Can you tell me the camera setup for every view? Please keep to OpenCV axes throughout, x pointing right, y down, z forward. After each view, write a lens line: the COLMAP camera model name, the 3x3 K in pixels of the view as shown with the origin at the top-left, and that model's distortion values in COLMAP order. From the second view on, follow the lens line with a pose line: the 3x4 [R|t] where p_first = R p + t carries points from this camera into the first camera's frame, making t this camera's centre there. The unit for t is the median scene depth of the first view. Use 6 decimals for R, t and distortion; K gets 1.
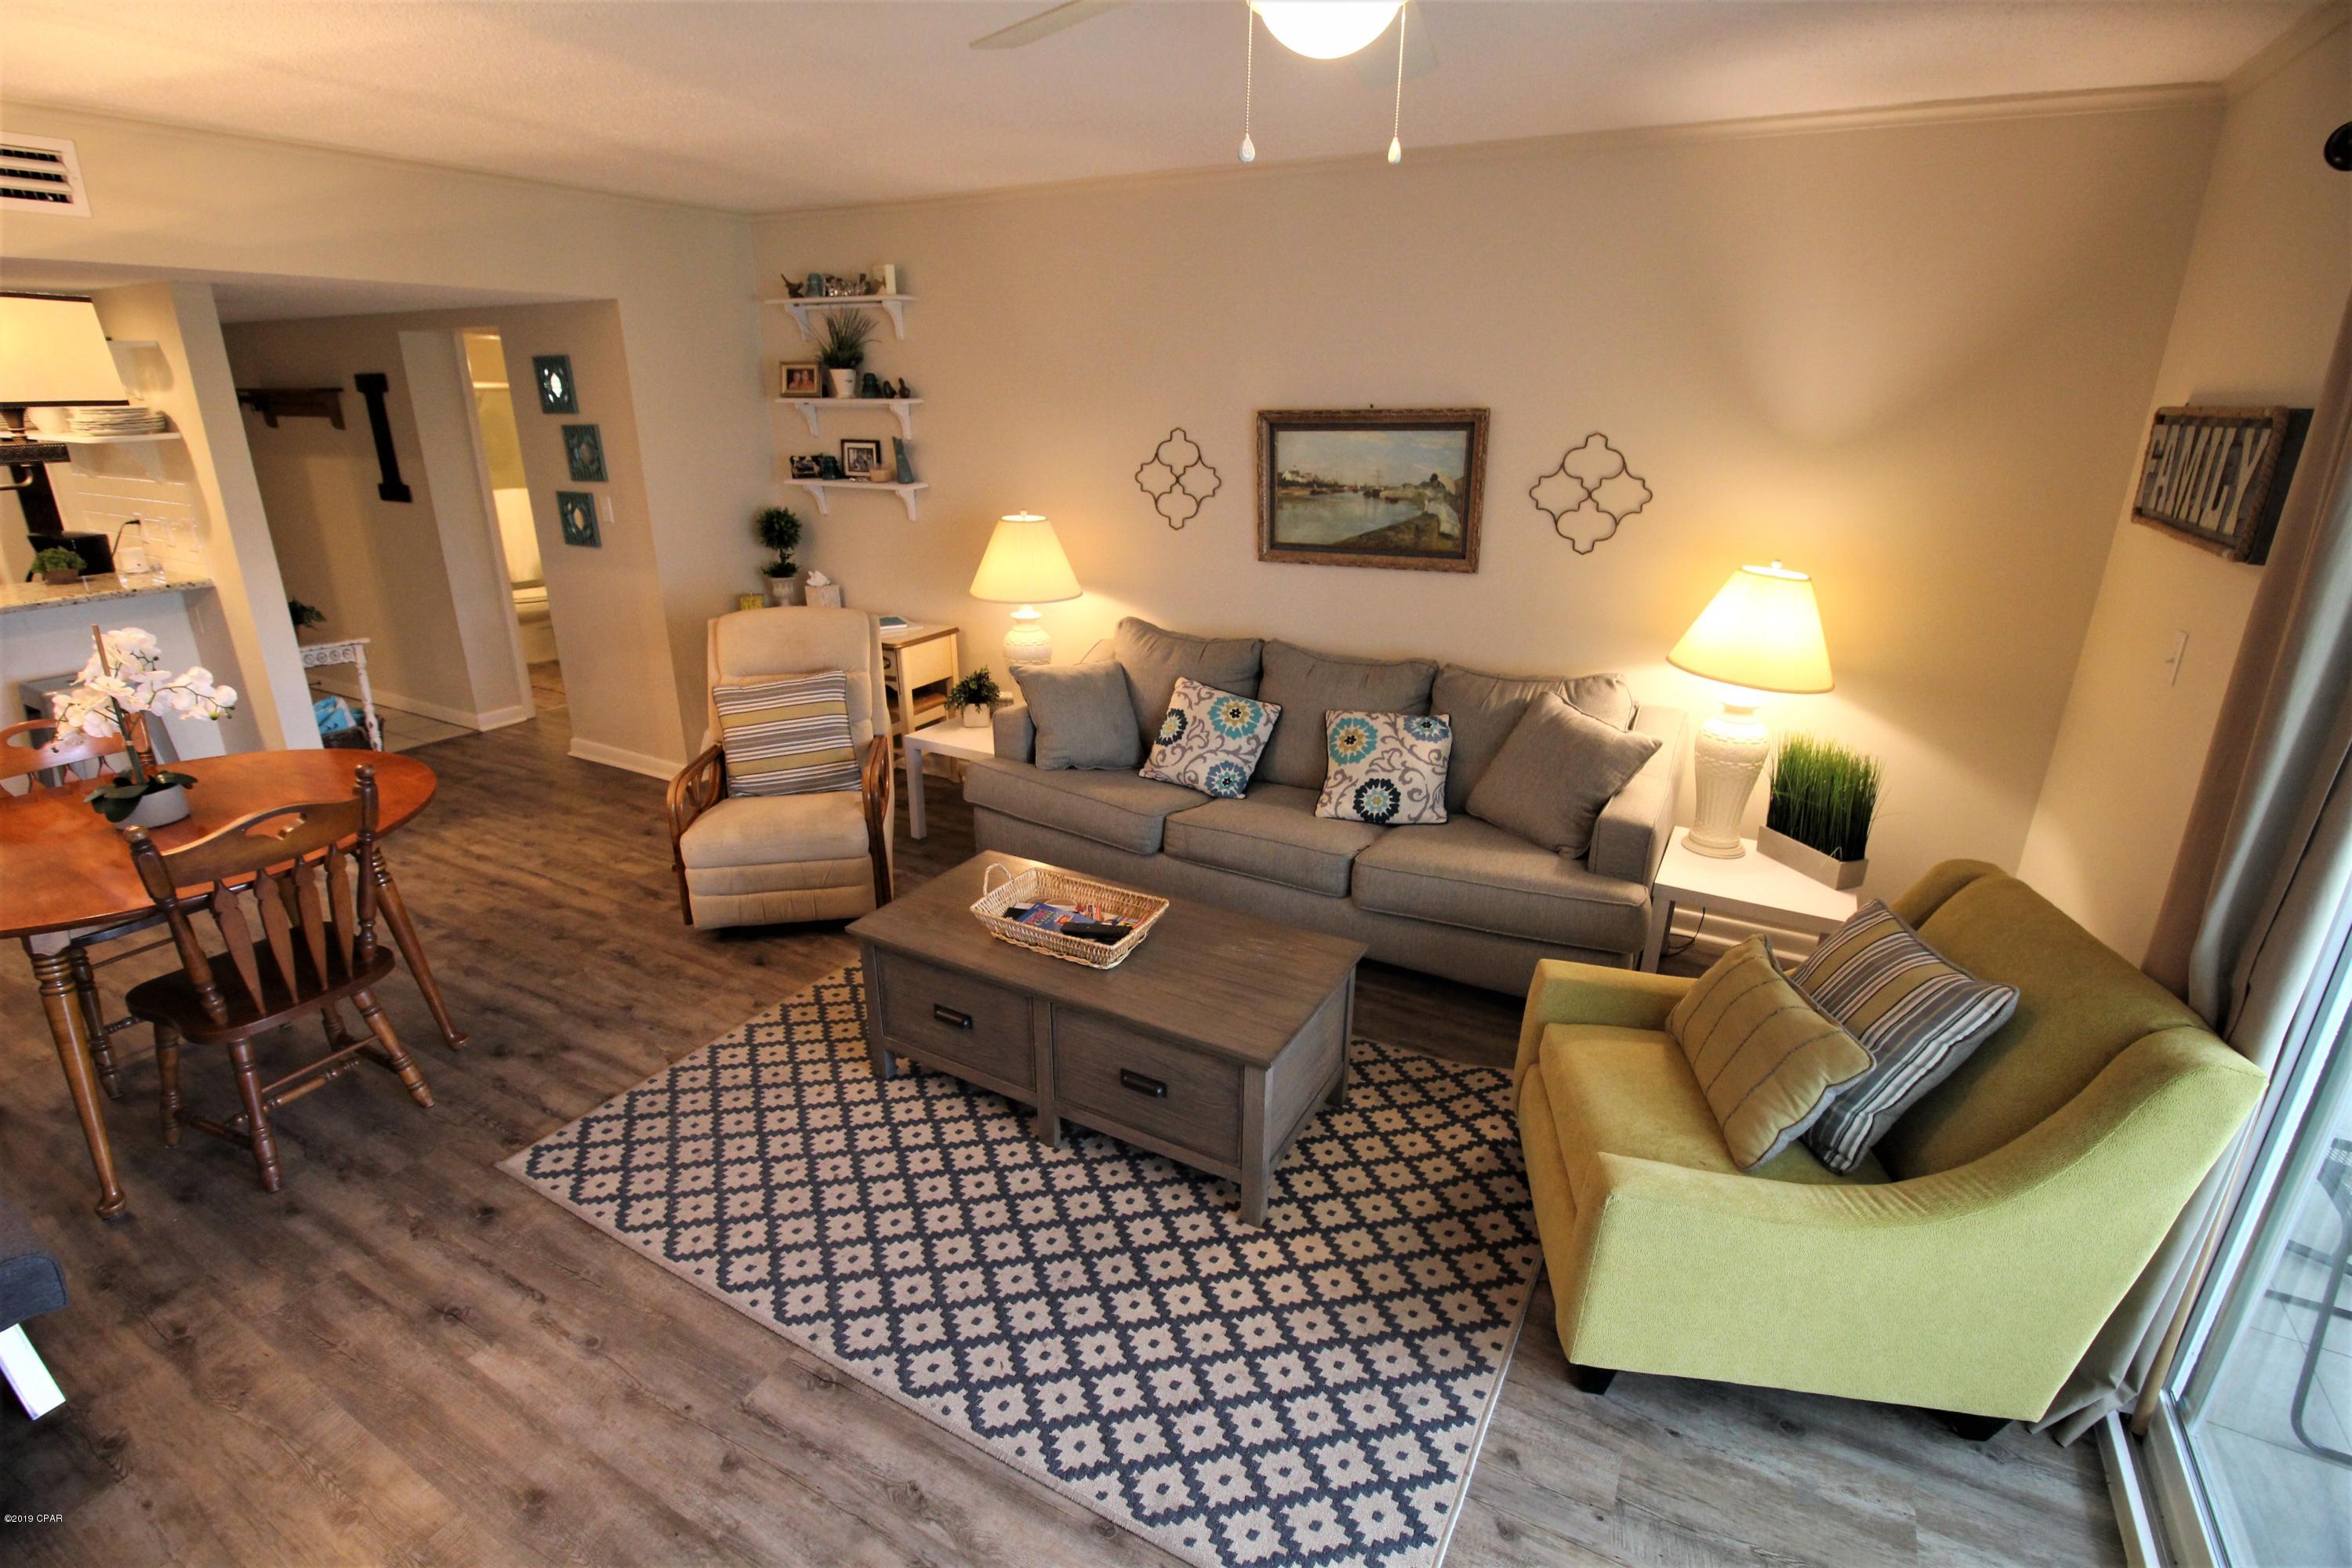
lens RADIAL K [[1089.0, 0, 1171.0], [0, 1089.0, 779.6], [0, 0, 1]] dist [-0.000163, -0.012058]
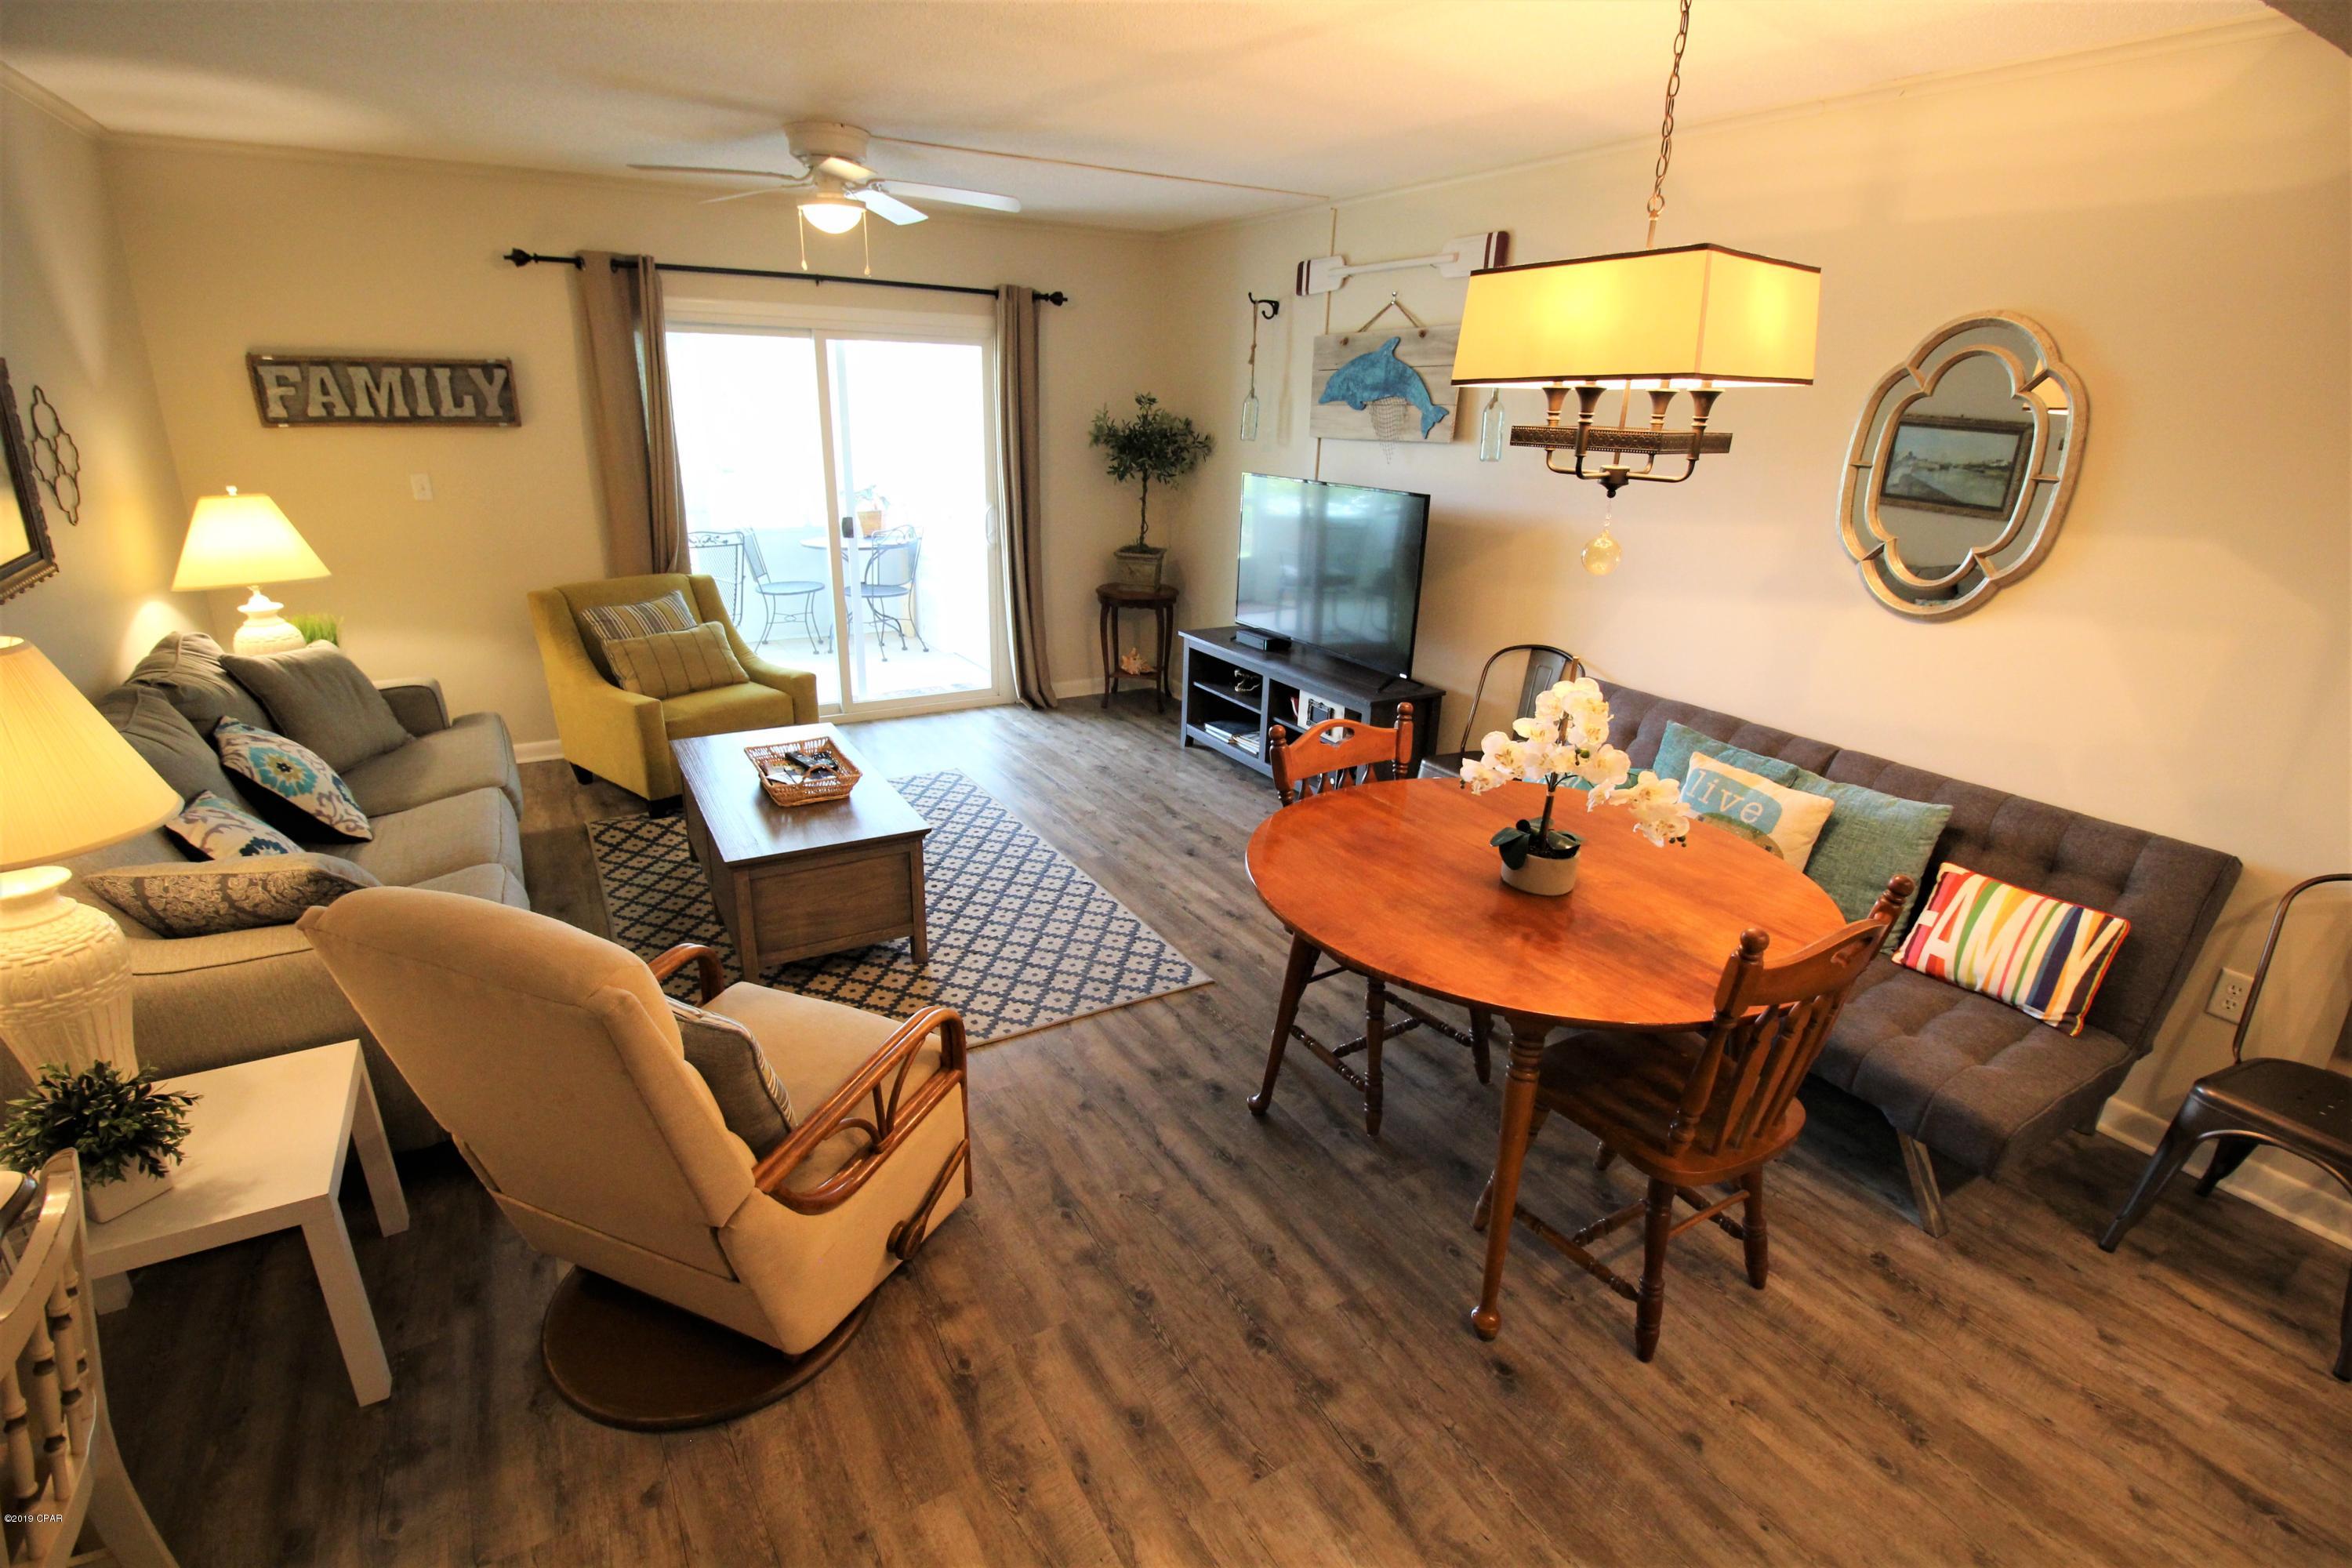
lens RADIAL K [[1089.0, 0, 1165.7], [0, 1089.0, 783.4], [0, 0, 1]] dist [-0.000163, -0.012058]
pose [[-0.860966, -0.199718, 0.467815, -0.774990], [0.137677, 0.793869, 0.592298, -0.410244], [-0.489676, 0.574356, -0.655997, 1.193041]]
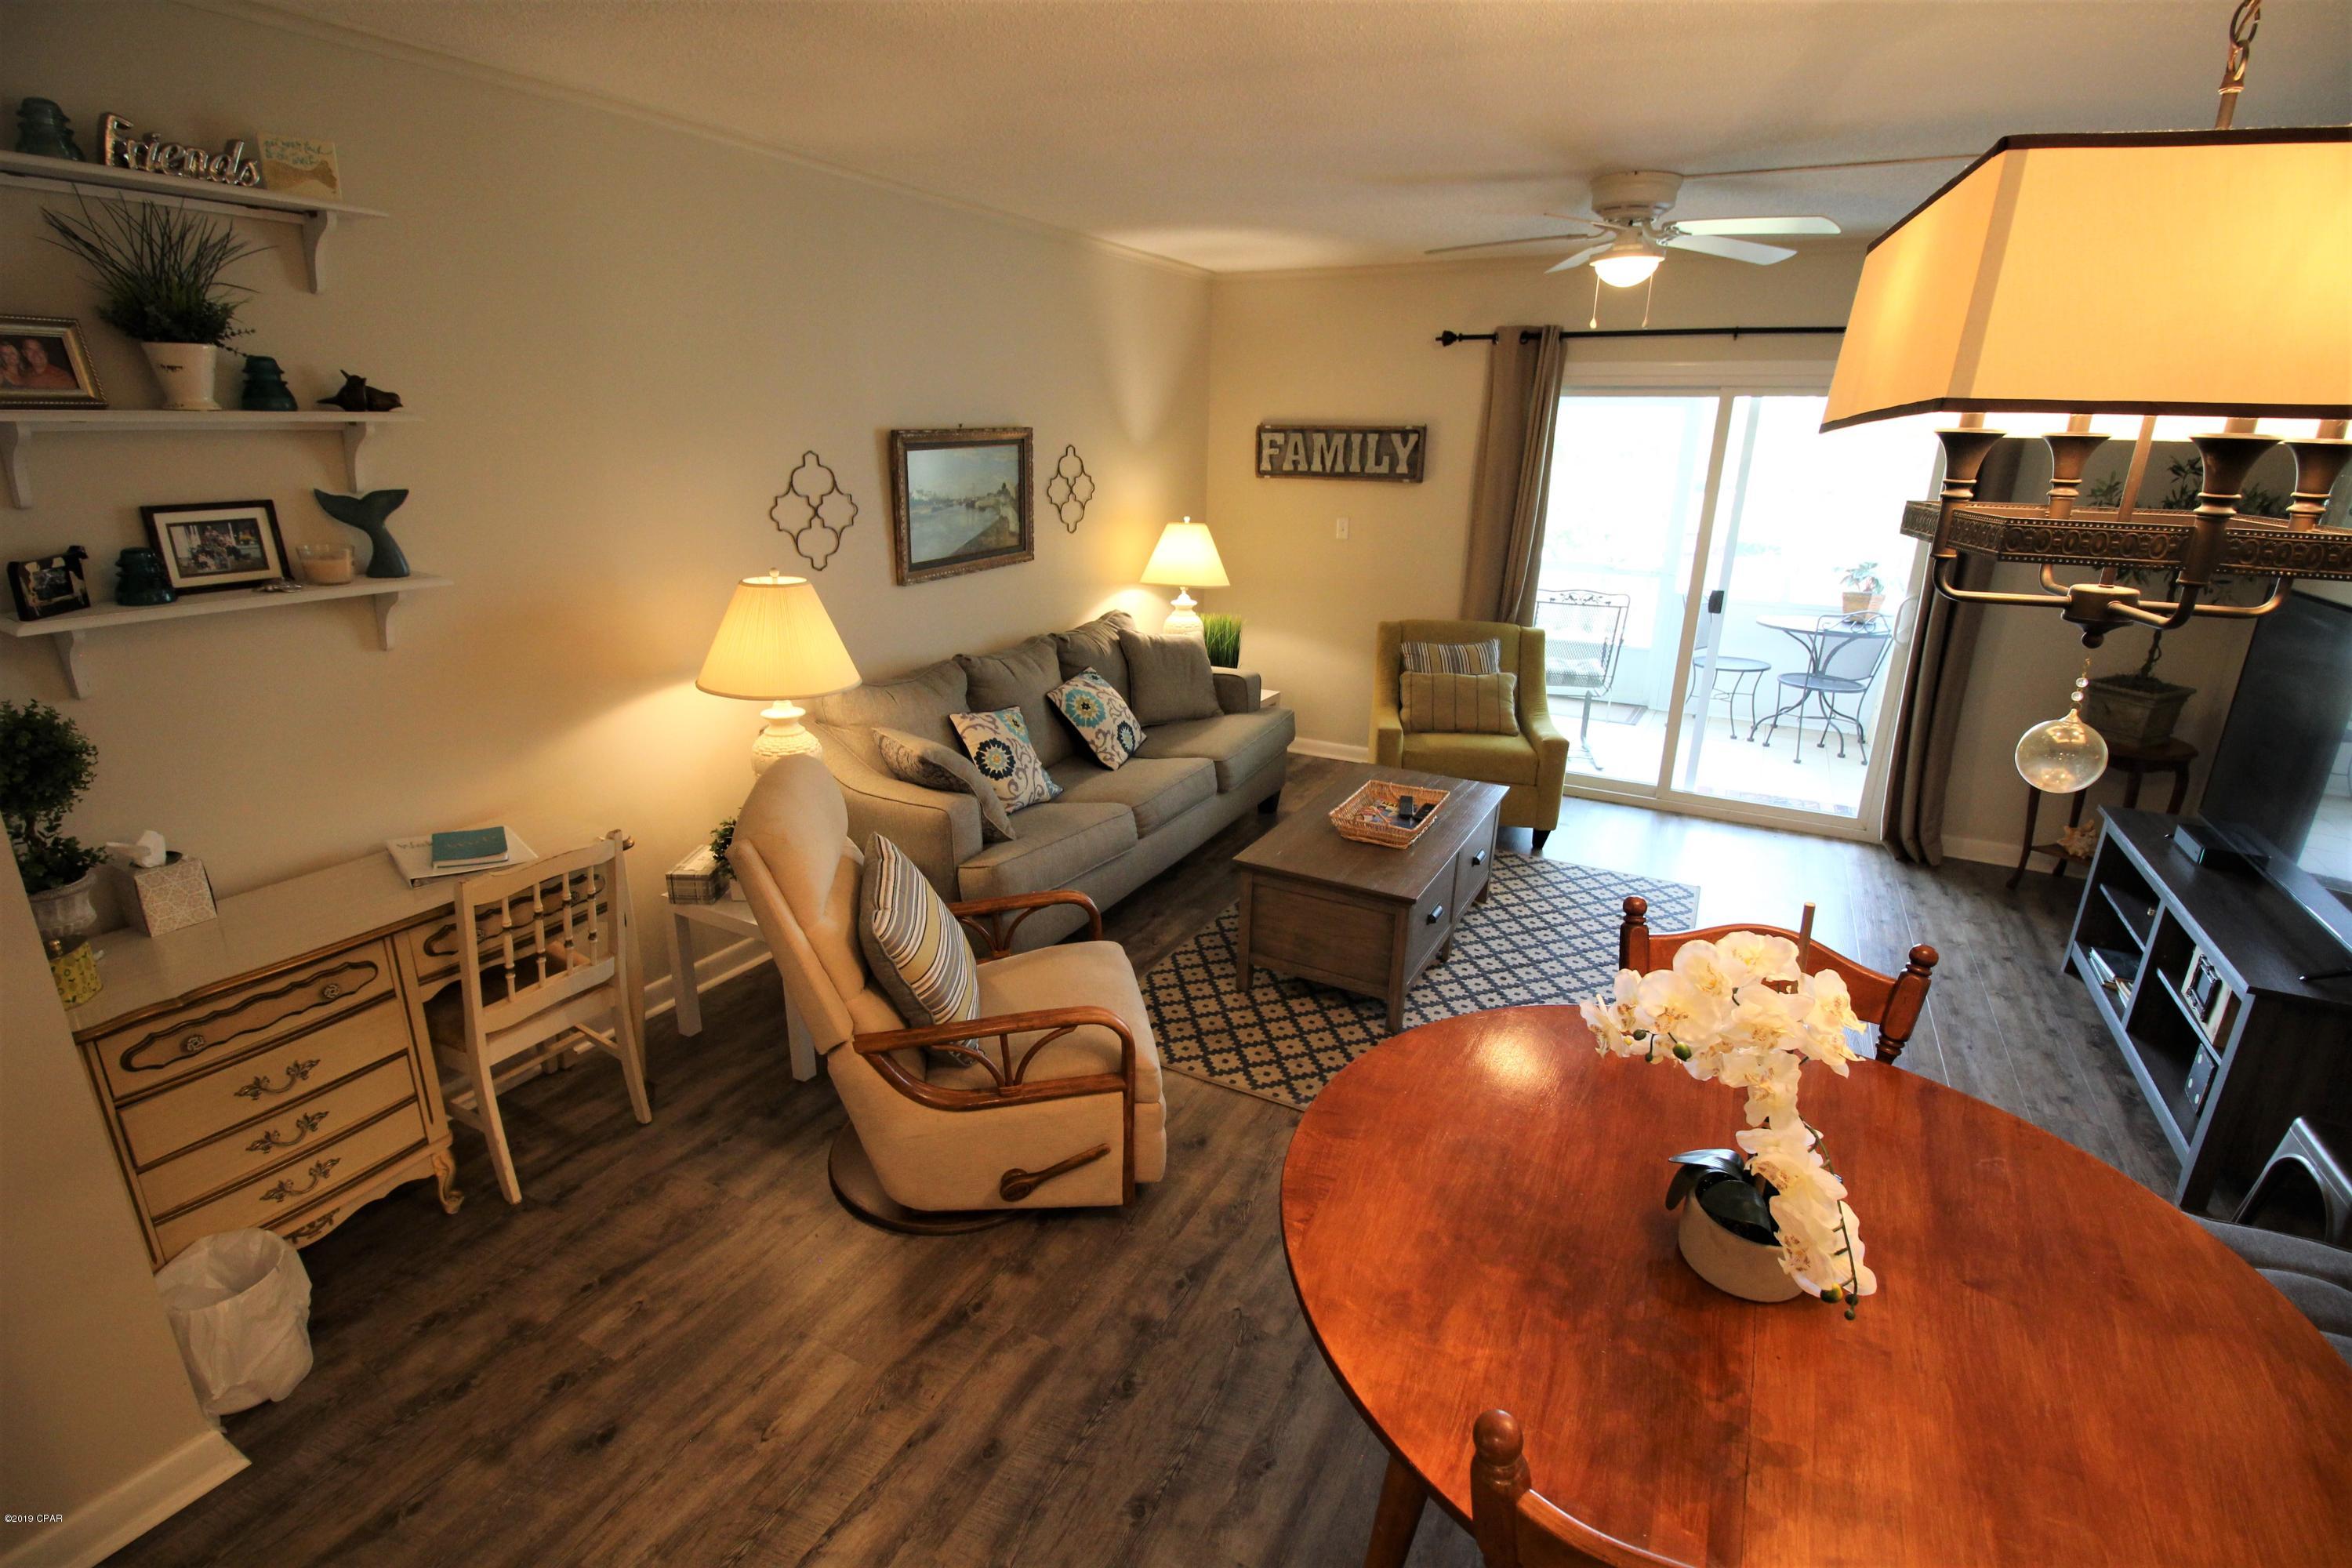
lens RADIAL K [[1089.0, 0, 1170.2], [0, 1089.0, 785.9], [0, 0, 1]] dist [-0.000163, -0.012058]
pose [[-0.013882, -0.317019, 0.948318, -0.970189], [0.317829, 0.897823, 0.304792, -0.285527], [-0.948046, 0.305634, 0.088294, 0.818196]]
